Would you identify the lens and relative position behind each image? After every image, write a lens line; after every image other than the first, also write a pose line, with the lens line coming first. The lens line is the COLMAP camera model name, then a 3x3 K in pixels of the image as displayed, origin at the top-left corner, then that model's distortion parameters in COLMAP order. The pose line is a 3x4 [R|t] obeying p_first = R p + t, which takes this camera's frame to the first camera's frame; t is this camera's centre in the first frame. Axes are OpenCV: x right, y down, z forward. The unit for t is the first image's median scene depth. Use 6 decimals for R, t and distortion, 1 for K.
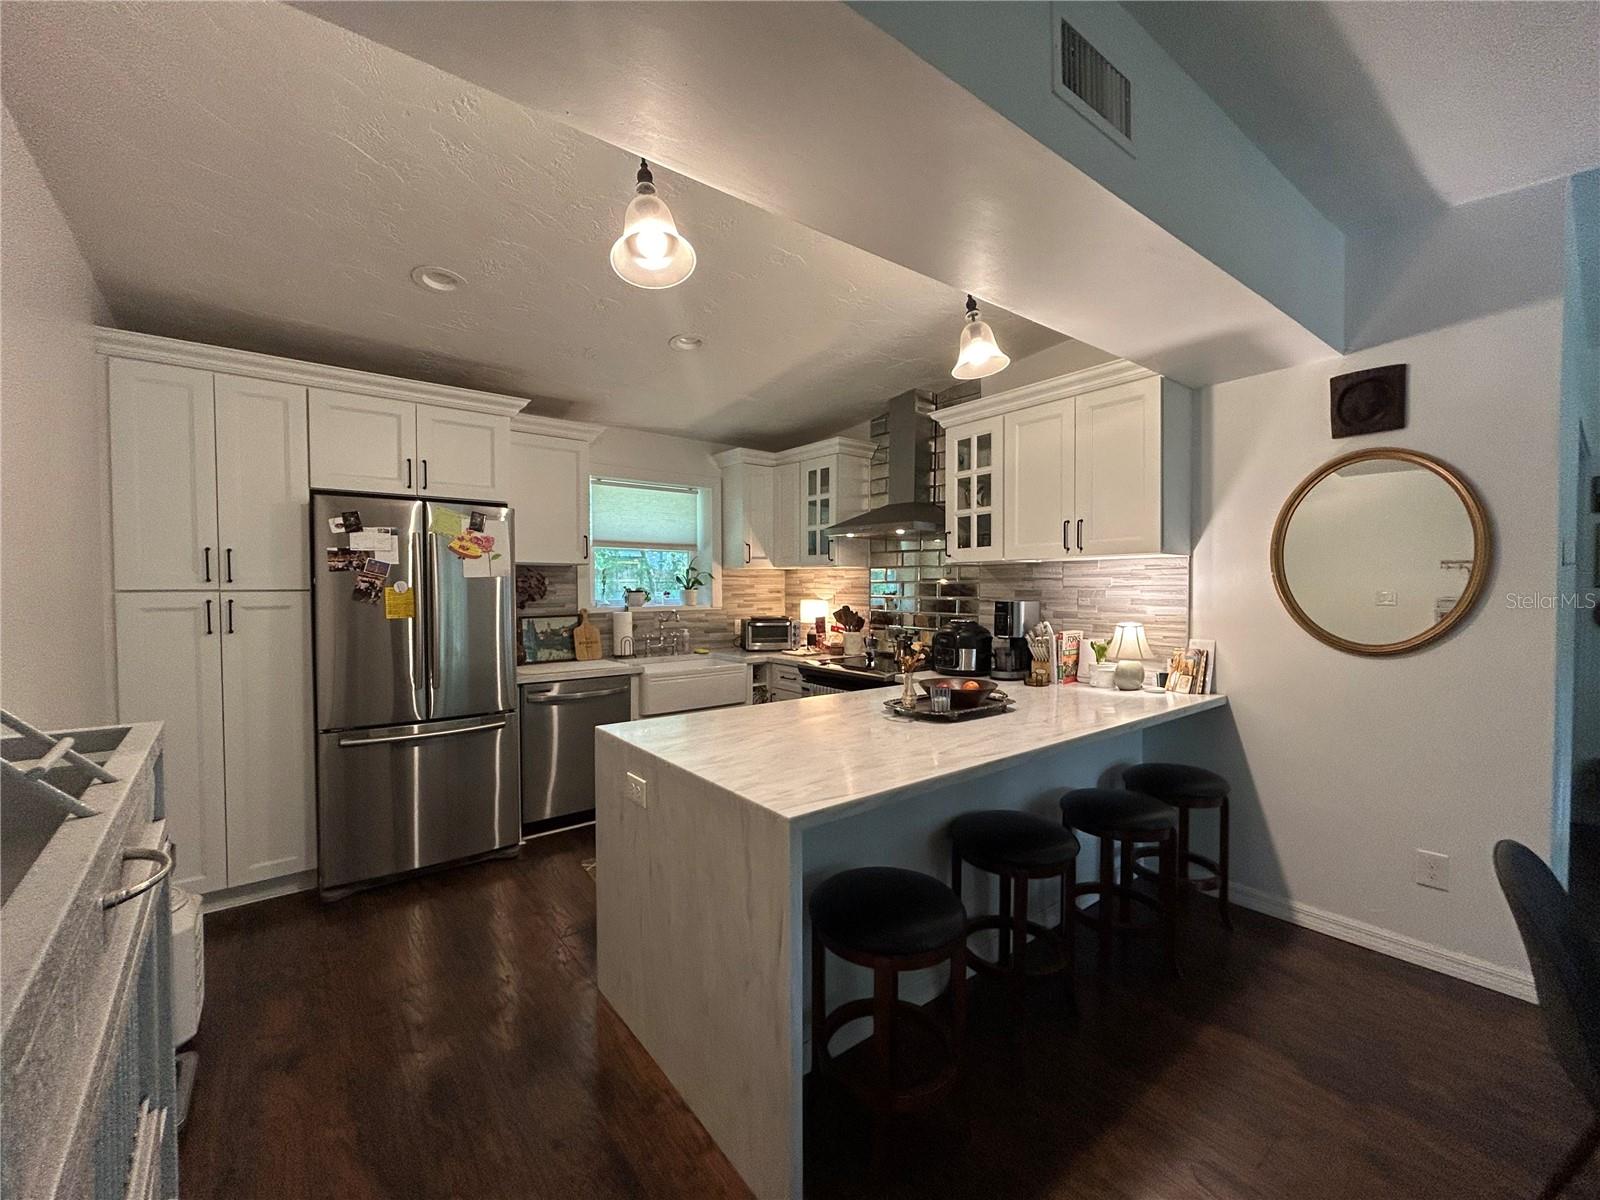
lens RADIAL K [[645.8, 0, 798.2], [0, 645.8, 604.5], [0, 0, 1]] dist [-0.001610, 0.001018]
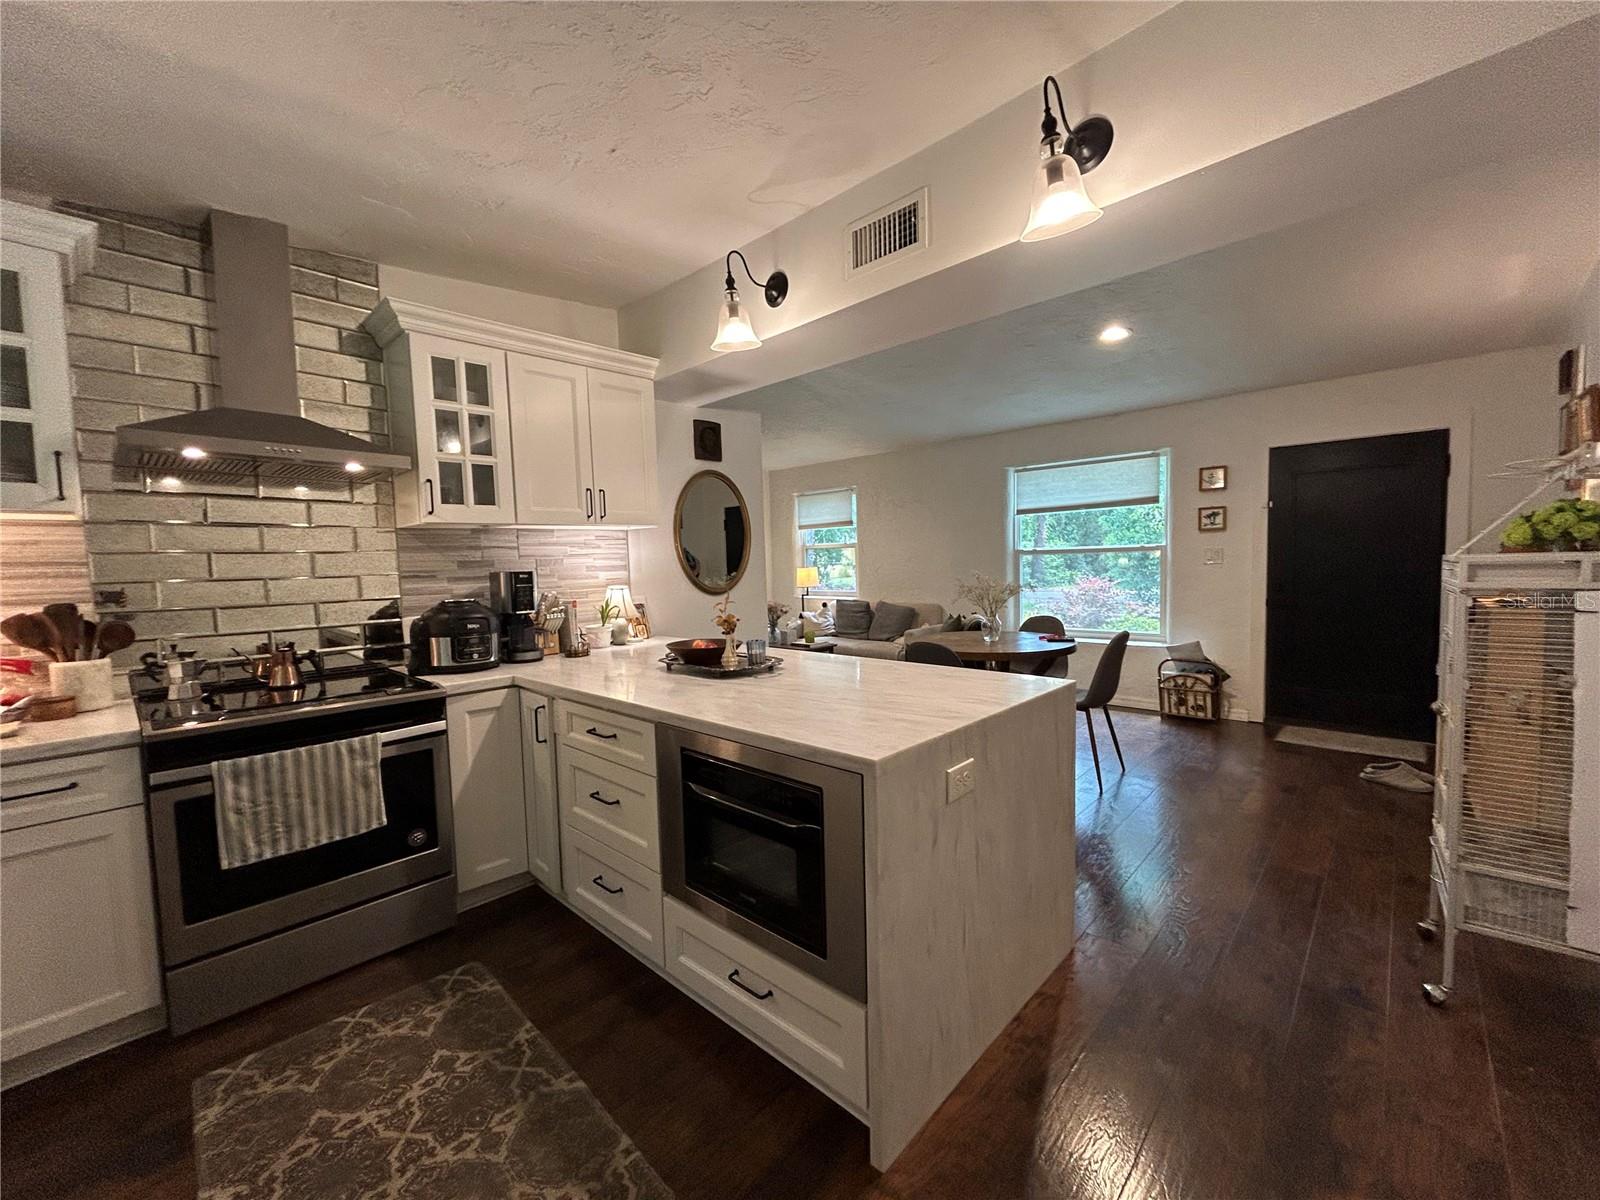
lens RADIAL K [[645.8, 0, 798.2], [0, 645.8, 601.6], [0, 0, 1]] dist [-0.001610, 0.001018]
pose [[-0.146445, -0.058324, 0.987498, -0.574239], [0.055297, 0.996217, 0.067039, -0.002191], [-0.987672, 0.064423, -0.142666, 0.738692]]
